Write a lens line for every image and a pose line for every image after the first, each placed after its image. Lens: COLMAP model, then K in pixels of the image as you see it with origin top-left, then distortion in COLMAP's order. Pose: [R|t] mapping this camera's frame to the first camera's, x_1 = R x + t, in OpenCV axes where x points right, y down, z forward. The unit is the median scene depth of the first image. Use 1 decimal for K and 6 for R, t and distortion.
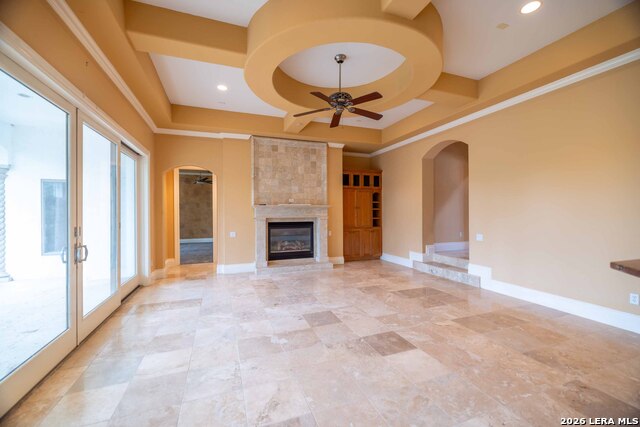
lens RADIAL K [[274.0, 0, 315.6], [0, 274.0, 212.4], [0, 0, 1]] dist [-0.000214, -0.000149]
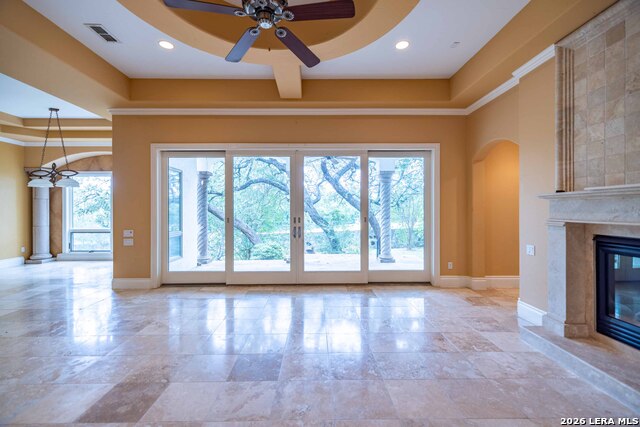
lens RADIAL K [[274.0, 0, 318.0], [0, 274.0, 210.0], [0, 0, 1]] dist [-0.000214, -0.000149]
pose [[-0.330505, 0.013844, -0.943703, 0.347275], [0.008259, 0.999897, 0.011776, -0.006383], [0.943768, -0.003902, -0.330585, 0.777630]]
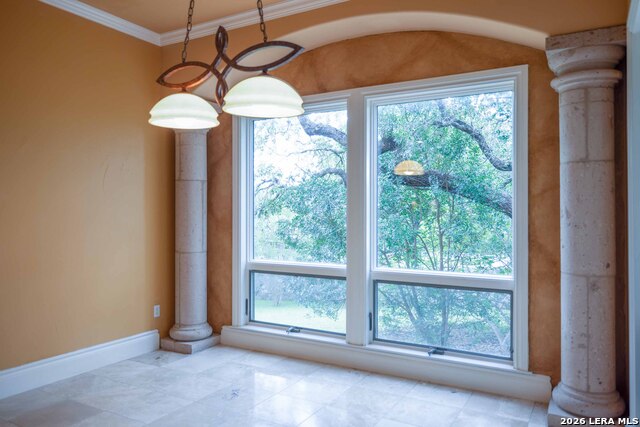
lens RADIAL K [[472.6, 0, 319.1], [0, 472.6, 212.3], [0, 0, 1]] dist [0.003903, 0.000638]
pose [[-0.771584, 0.011144, -0.636030, 0.228695], [0.008355, 0.999938, 0.007384, -0.004964], [0.636072, 0.000383, -0.771629, 0.537862]]
